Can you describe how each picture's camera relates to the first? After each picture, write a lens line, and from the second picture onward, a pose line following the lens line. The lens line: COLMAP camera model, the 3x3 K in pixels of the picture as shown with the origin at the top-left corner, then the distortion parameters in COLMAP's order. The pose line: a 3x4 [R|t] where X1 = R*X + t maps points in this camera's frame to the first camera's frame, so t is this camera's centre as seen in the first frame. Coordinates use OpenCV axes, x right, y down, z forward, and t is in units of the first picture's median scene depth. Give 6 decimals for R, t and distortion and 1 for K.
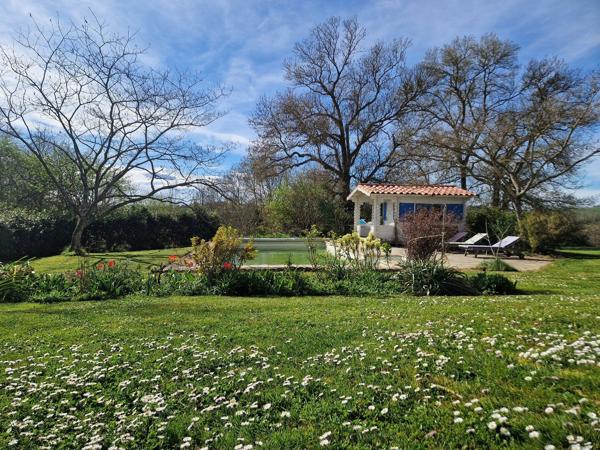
lens RADIAL K [[385.3, 0, 300.0], [0, 385.3, 225.0], [0, 0, 1]] dist [0.066055, -0.000556]
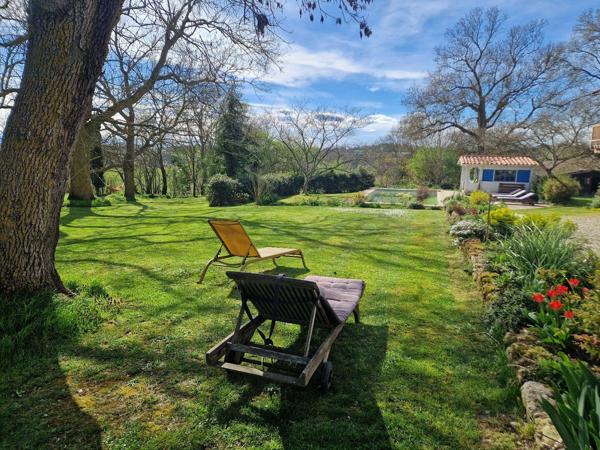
lens RADIAL K [[357.1, 0, 300.0], [0, 357.1, 225.0], [0, 0, 1]] dist [0.004812, -0.017147]
pose [[0.904780, 0.077795, -0.418714, 0.097435], [-0.011444, 0.987260, 0.158700, -0.028137], [0.425726, -0.138797, 0.894144, -0.317326]]
